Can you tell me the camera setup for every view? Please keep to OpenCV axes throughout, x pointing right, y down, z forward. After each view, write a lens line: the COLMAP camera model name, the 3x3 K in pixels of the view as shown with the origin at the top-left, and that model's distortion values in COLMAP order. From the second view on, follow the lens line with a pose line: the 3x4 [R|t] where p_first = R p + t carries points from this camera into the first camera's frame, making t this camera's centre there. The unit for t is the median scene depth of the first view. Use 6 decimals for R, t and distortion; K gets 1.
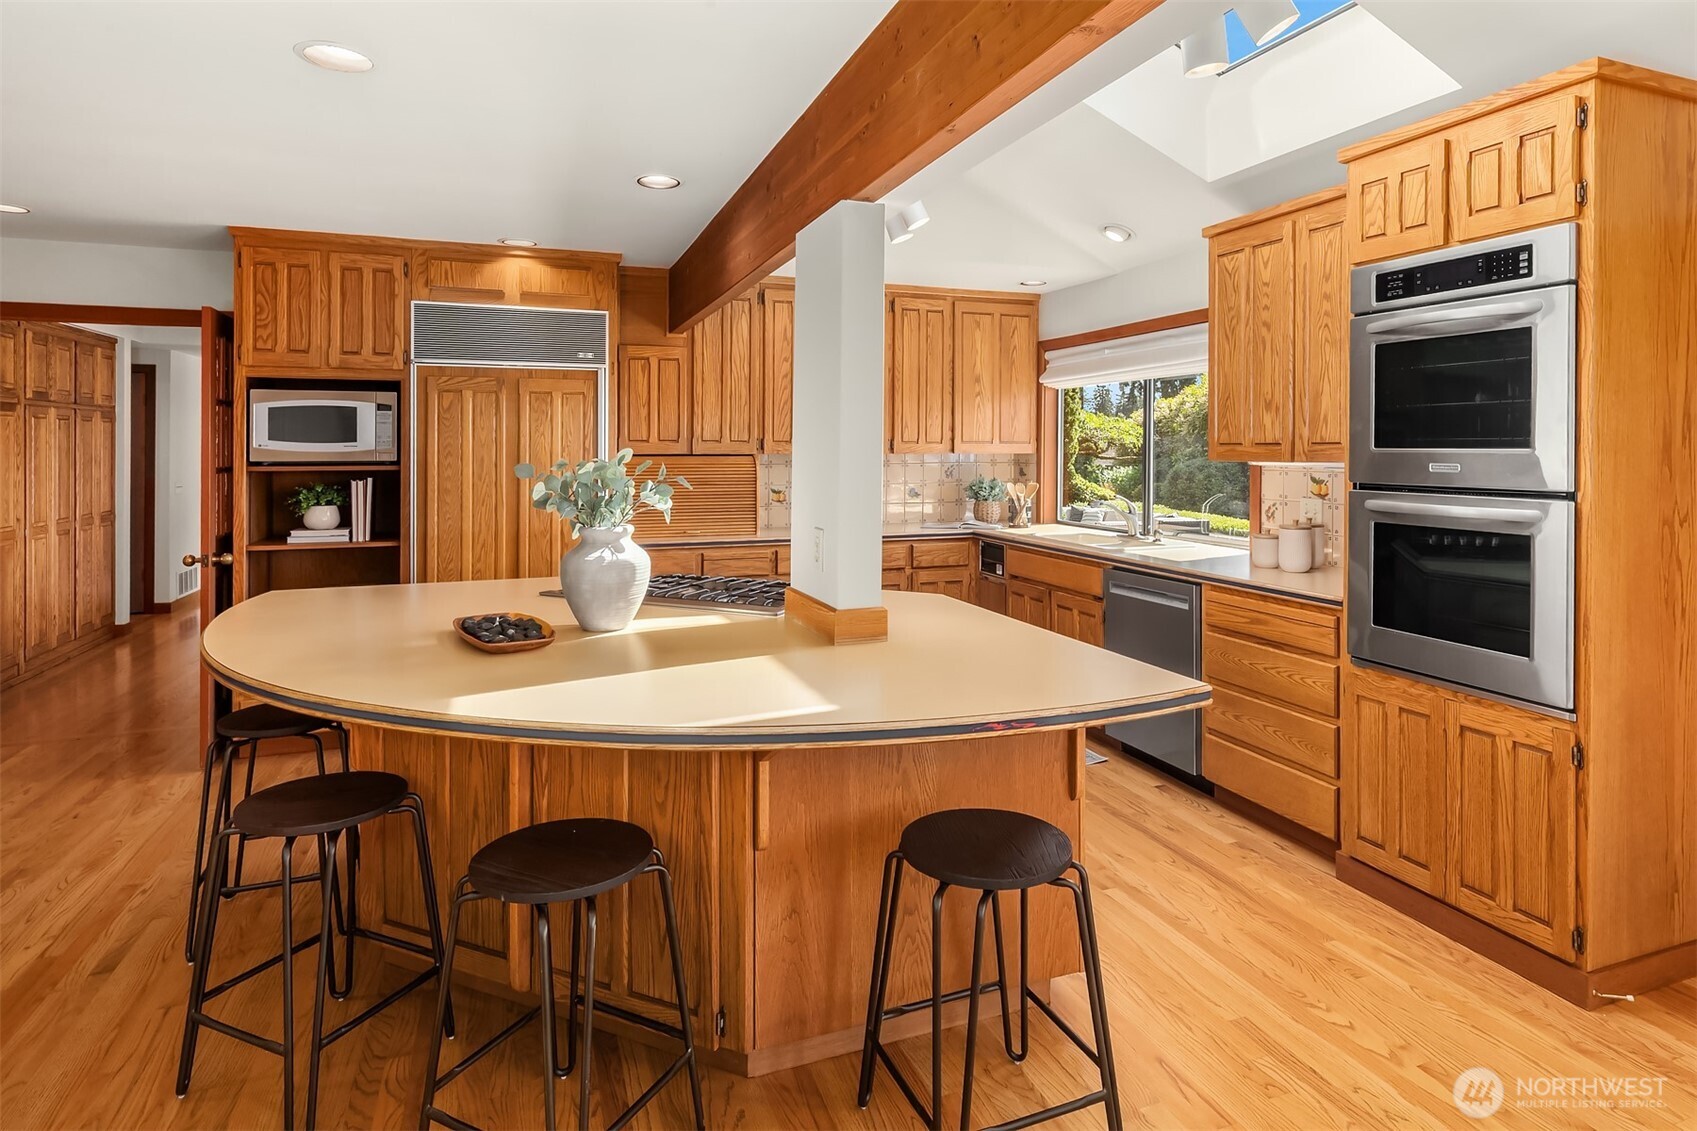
lens RADIAL K [[941.5, 0, 850.1], [0, 941.5, 455.7], [0, 0, 1]] dist [0.038983, 0.000678]
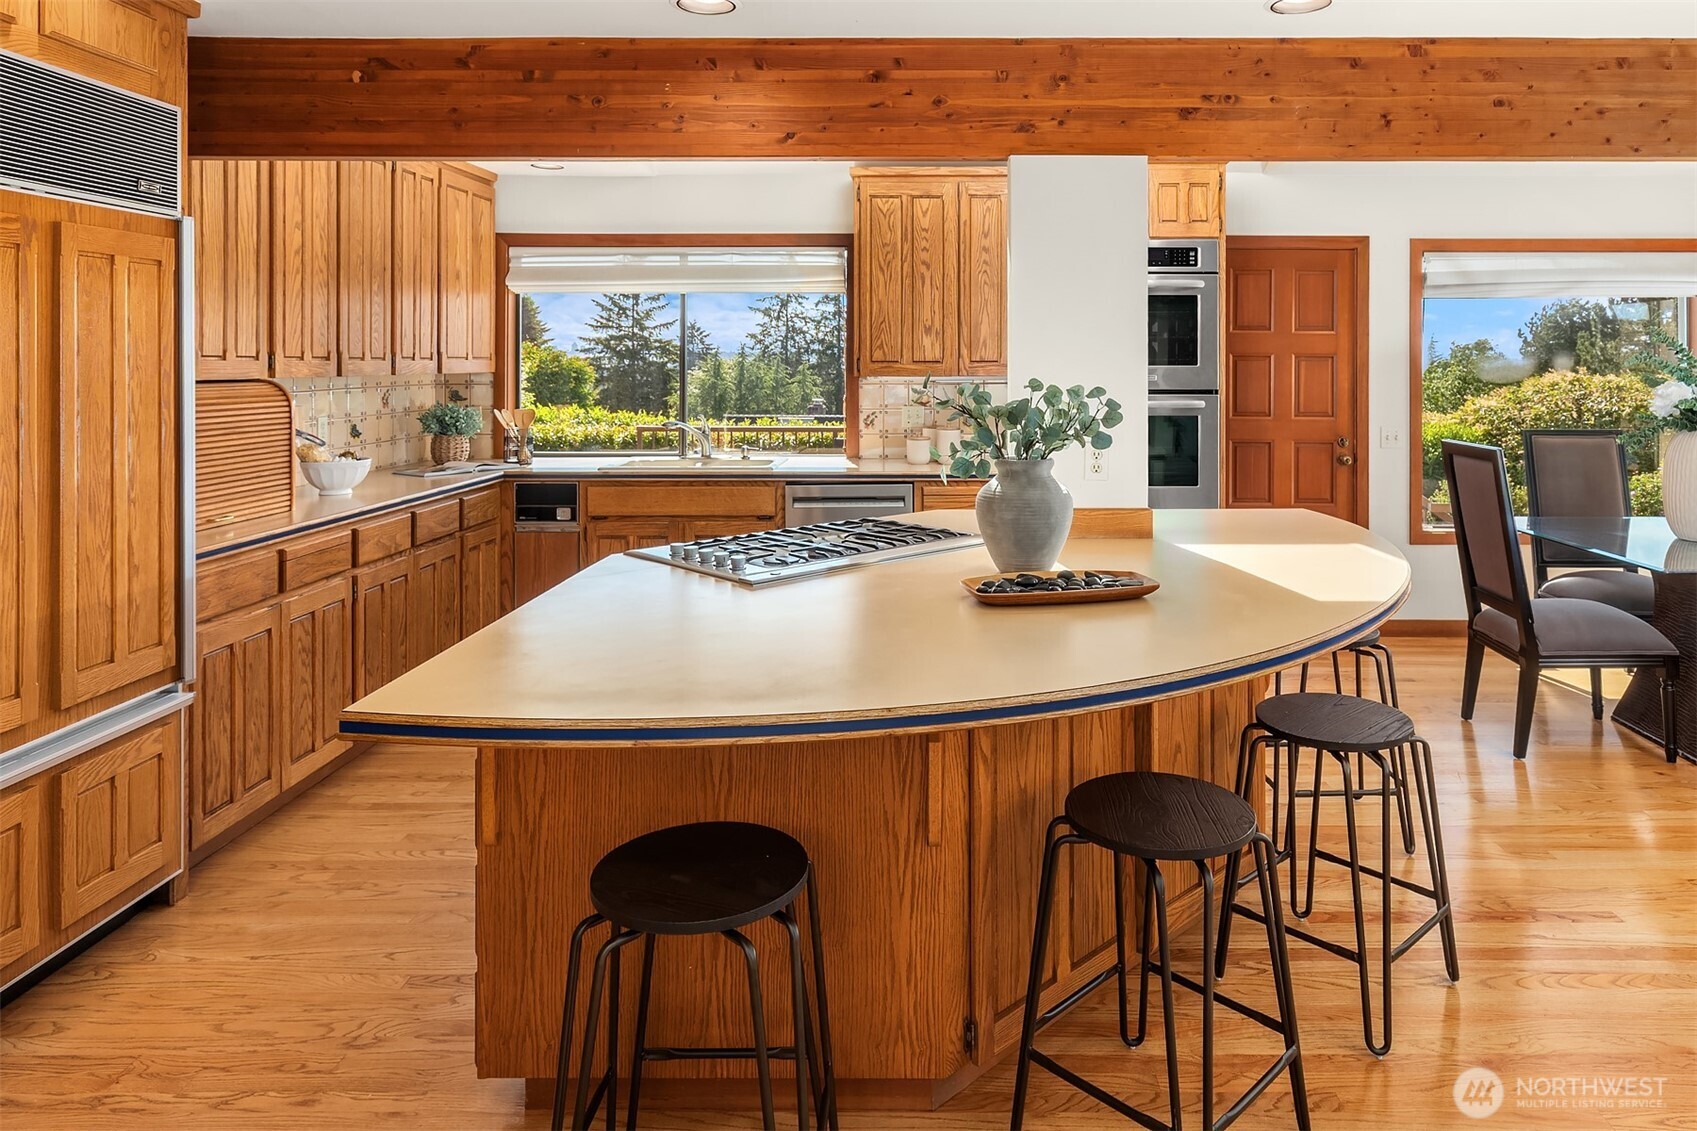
lens RADIAL K [[1071.1, 0, 941.6], [0, 1071.1, 356.3], [0, 0, 1]] dist [0.002114, -0.000222]
pose [[0.349827, 0.002920, 0.936810, -0.794627], [0.007612, 0.999953, -0.005959, -0.010792], [-0.936783, 0.009216, 0.349789, 0.481078]]
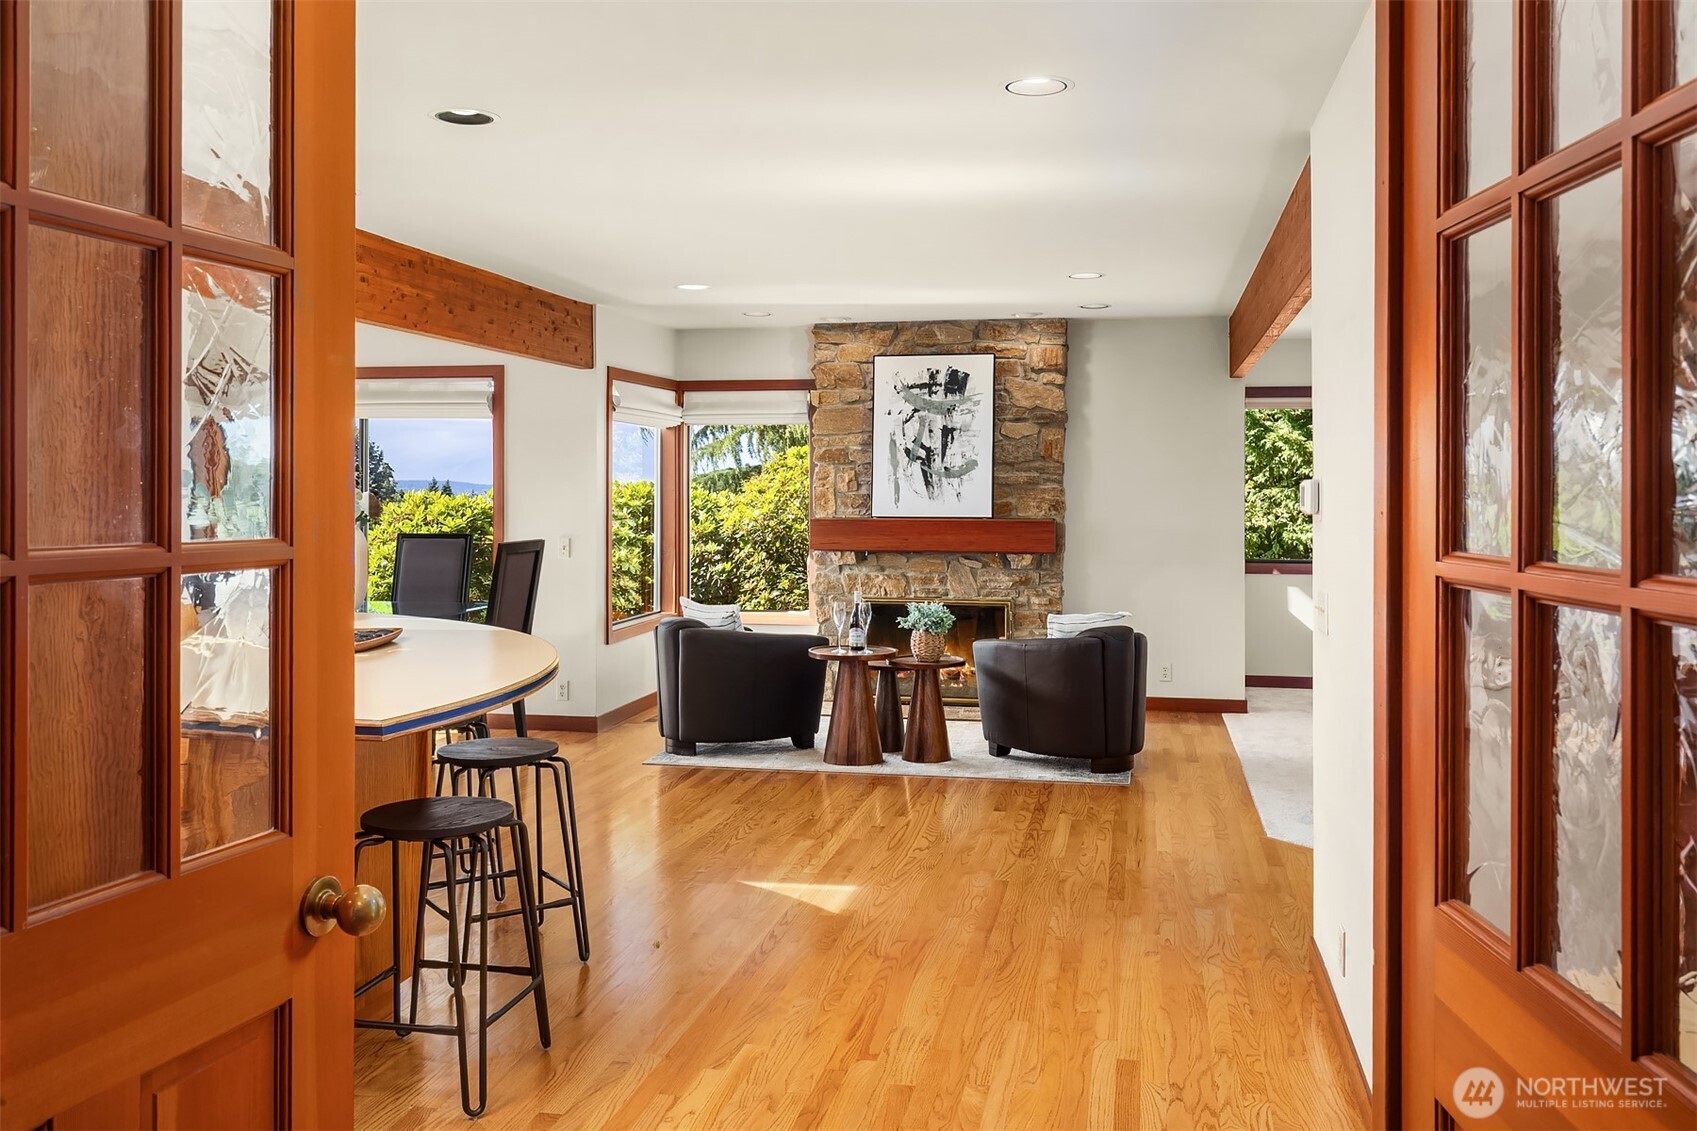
lens RADIAL K [[1442.5, 0, 873.9], [0, 1442.5, 495.4], [0, 0, 1]] dist [0.050756, 0.000653]
pose [[-0.852338, -0.004047, 0.522976, -1.097106], [0.003668, 0.999899, 0.013716, -0.002789], [-0.522978, 0.013609, -0.852237, 1.336518]]
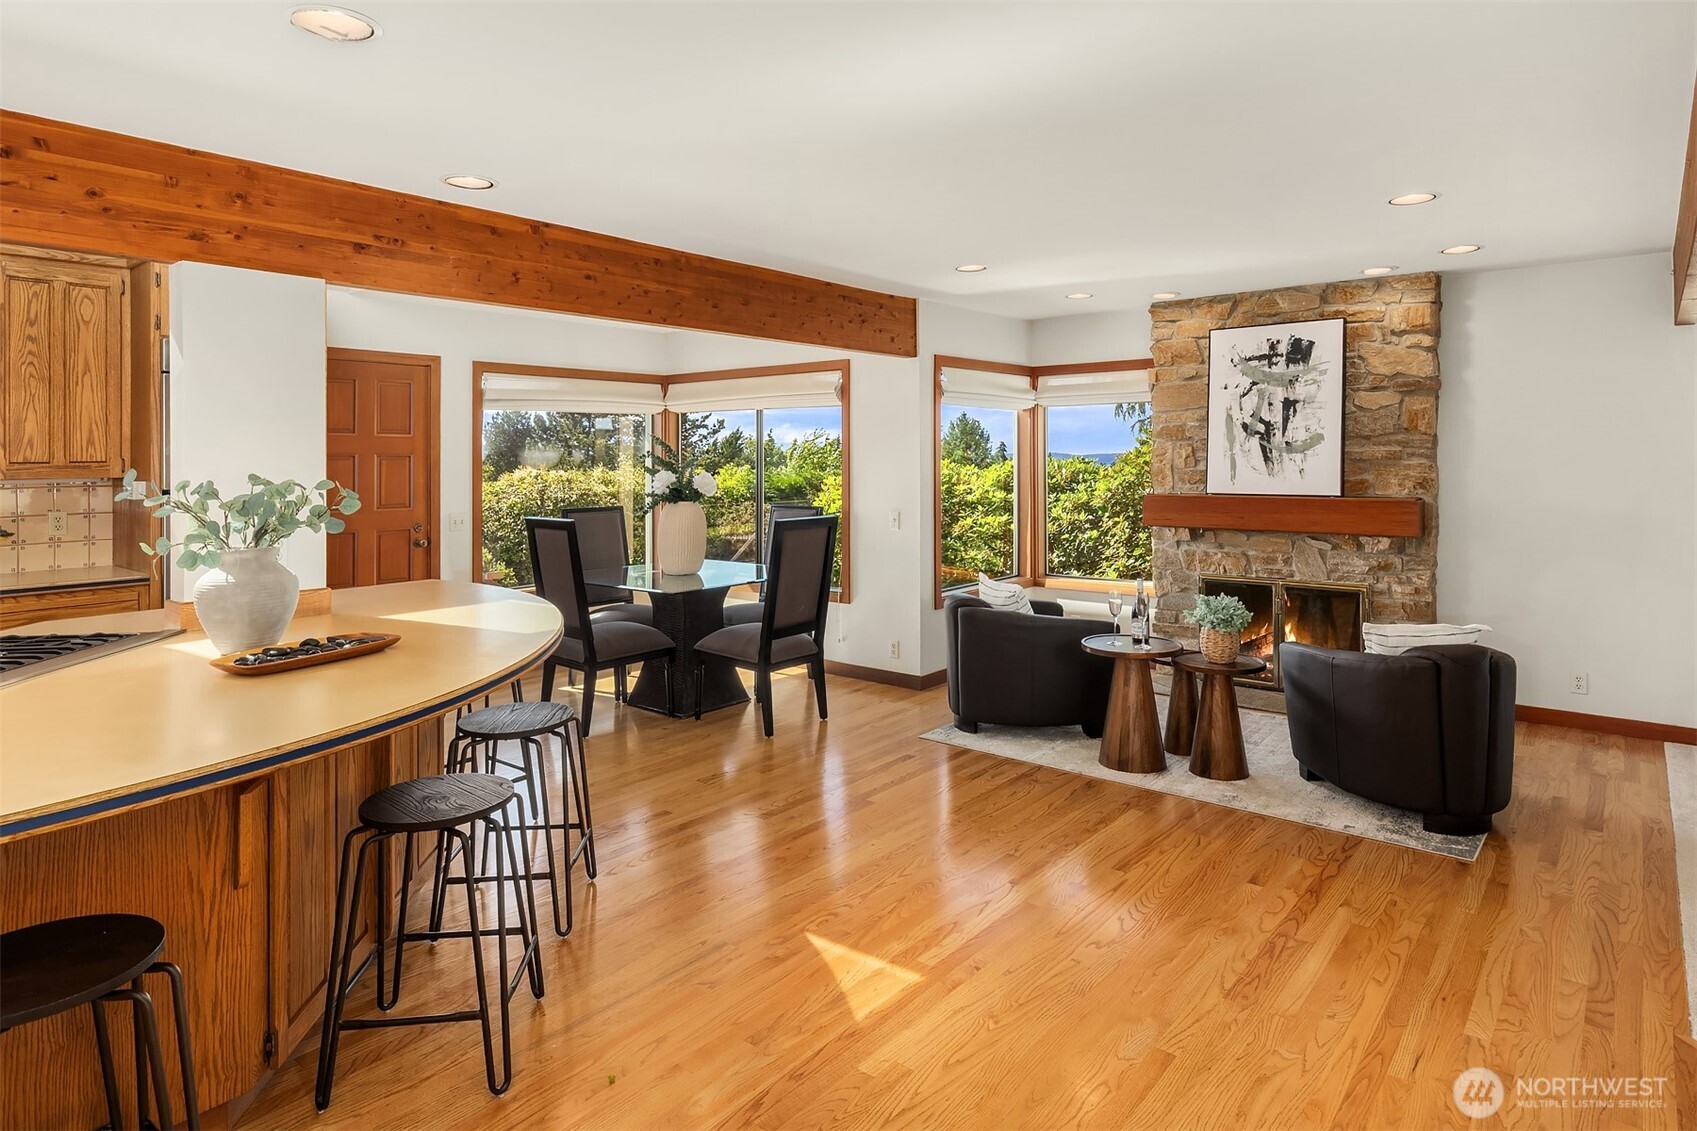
lens RADIAL K [[965.7, 0, 860.5], [0, 965.7, 466.4], [0, 0, 1]] dist [0.015833, -0.002290]
pose [[-0.501810, -0.004245, 0.864967, -0.938639], [0.015506, 0.999783, 0.013903, -0.009004], [-0.864839, 0.020389, -0.501636, 0.638497]]
